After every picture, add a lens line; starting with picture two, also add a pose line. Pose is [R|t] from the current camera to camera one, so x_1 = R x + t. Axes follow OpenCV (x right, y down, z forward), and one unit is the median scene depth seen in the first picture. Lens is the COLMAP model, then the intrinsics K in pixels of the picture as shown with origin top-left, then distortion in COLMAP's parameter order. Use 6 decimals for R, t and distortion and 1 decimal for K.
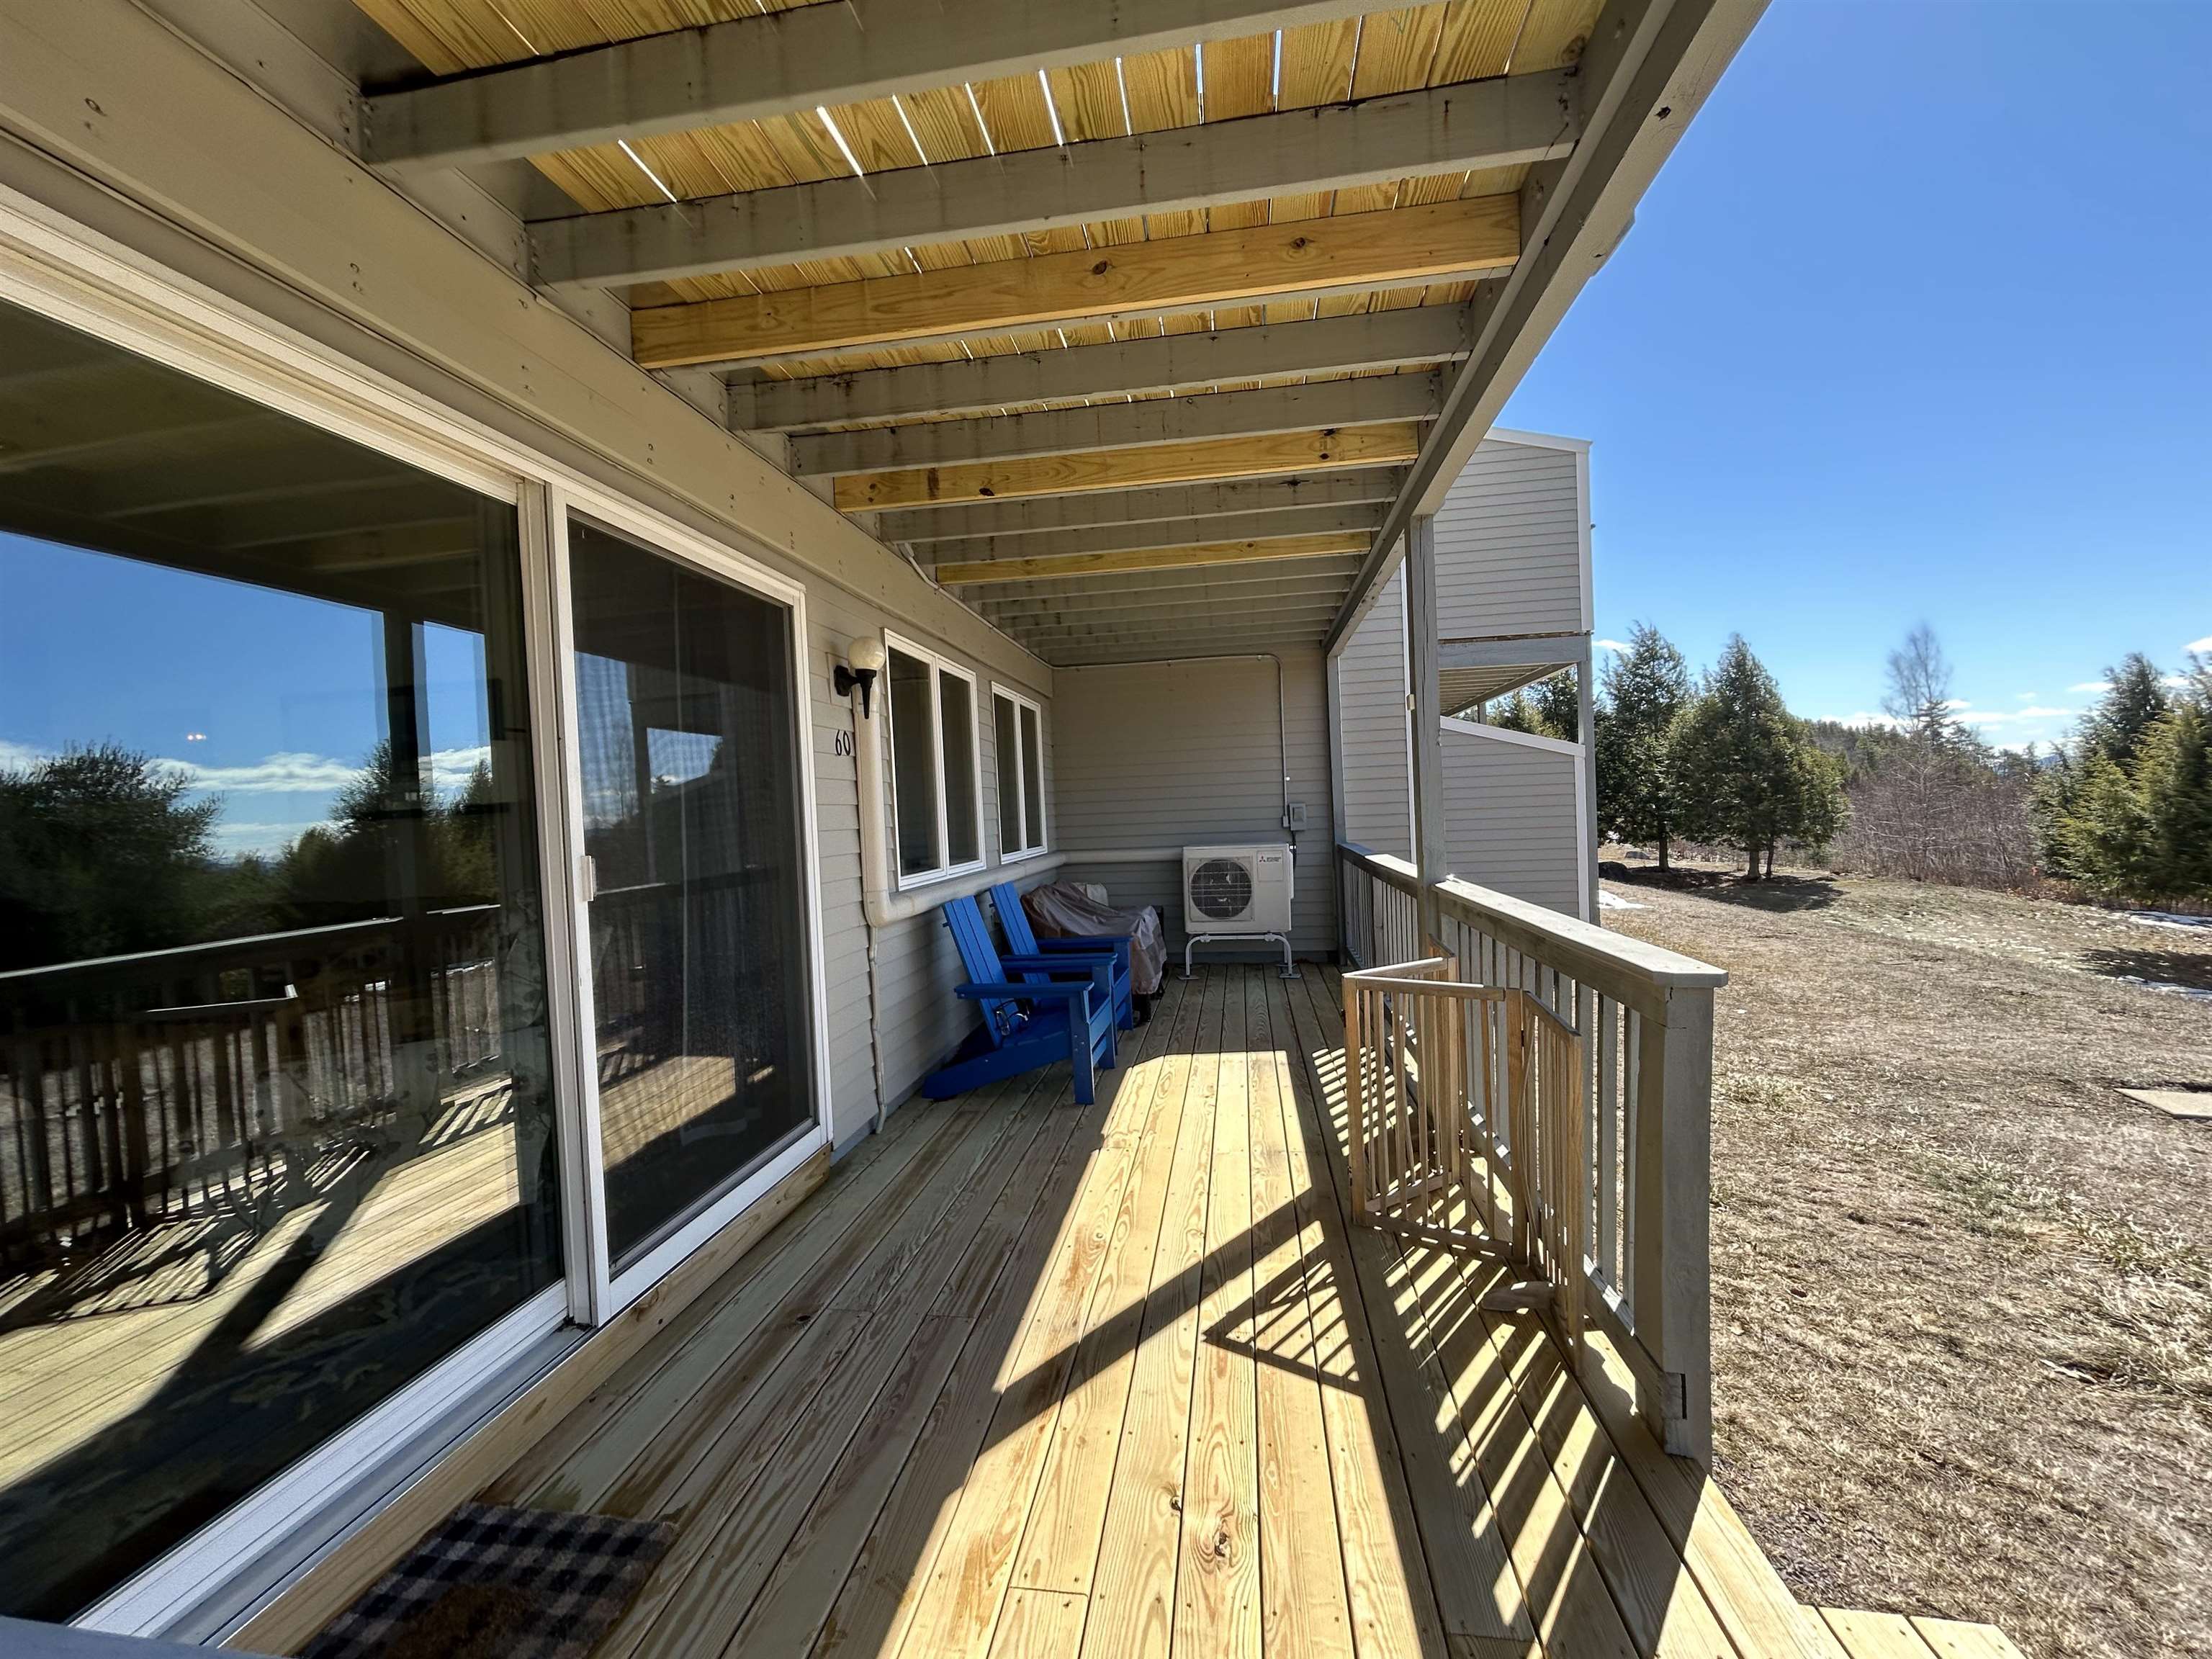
lens RADIAL K [[894.3, 0, 1109.8], [0, 894.3, 832.1], [0, 0, 1]] dist [-0.001764, 0.001043]
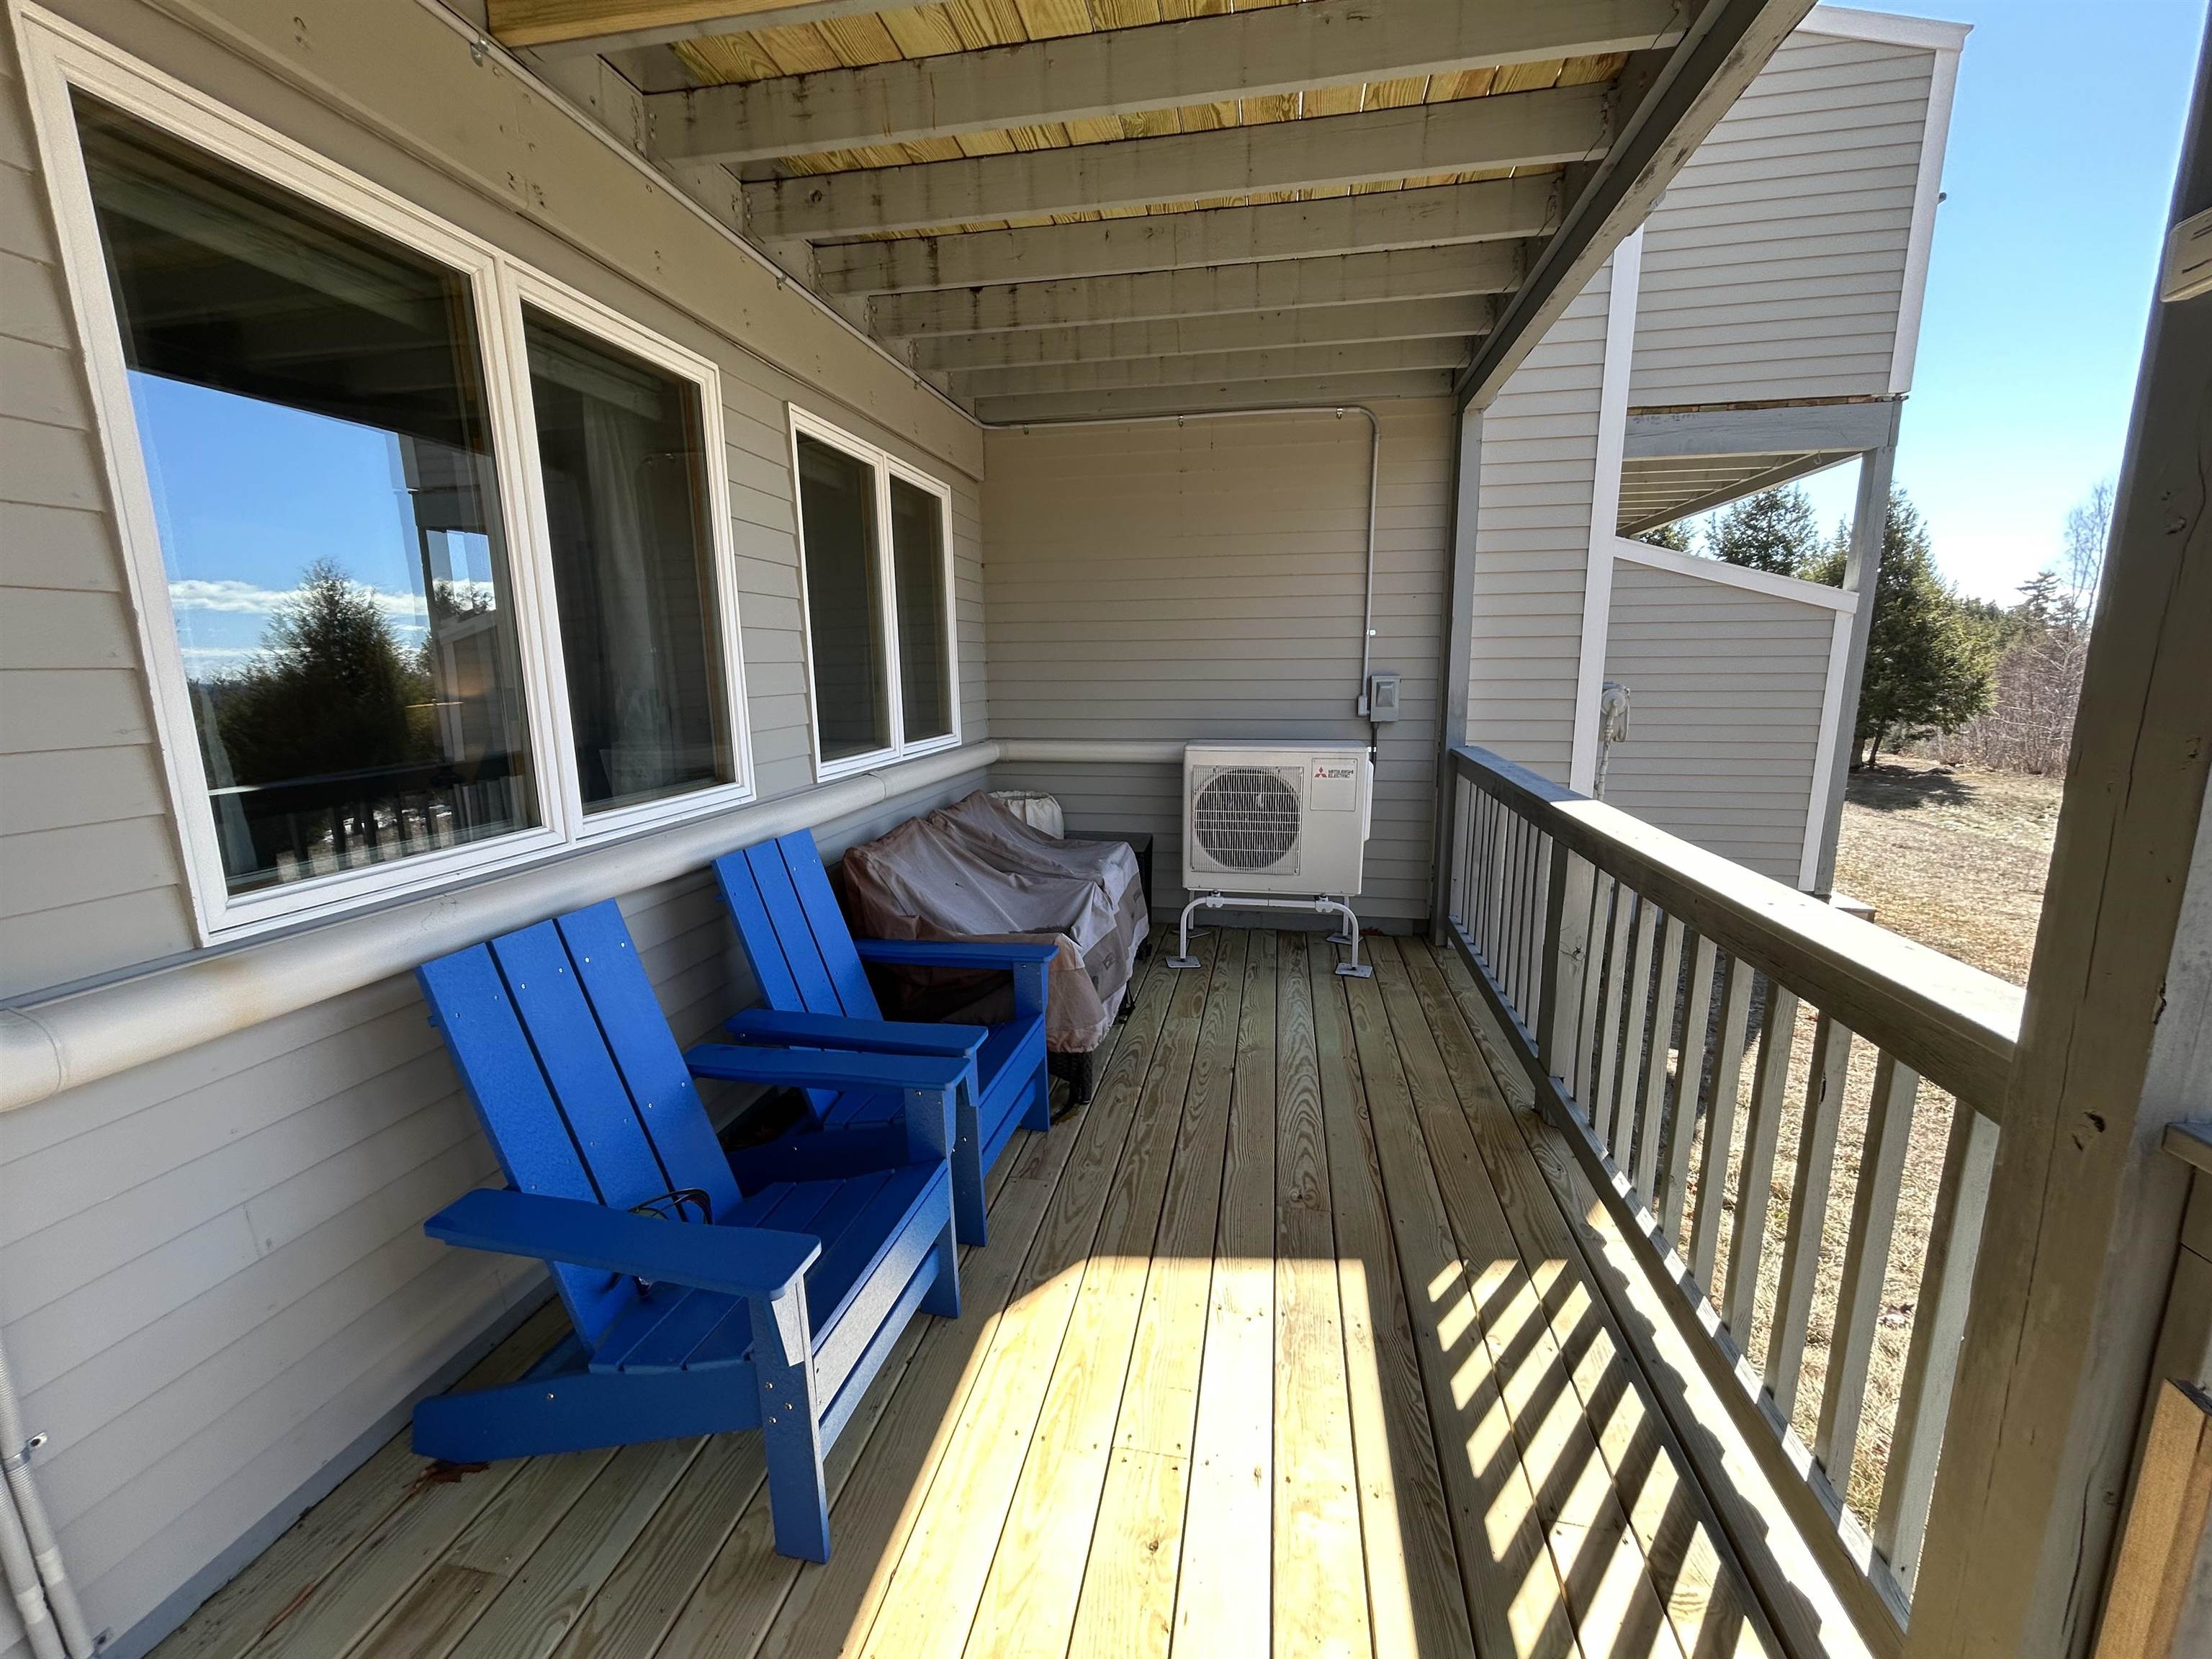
lens RADIAL K [[894.3, 0, 1094.4], [0, 894.3, 830.8], [0, 0, 1]] dist [-0.001764, 0.001043]
pose [[0.998016, 0.039387, -0.049124, 0.052875], [-0.031126, 0.986814, 0.158839, -0.019851], [0.054732, -0.156995, 0.986082, 0.404250]]
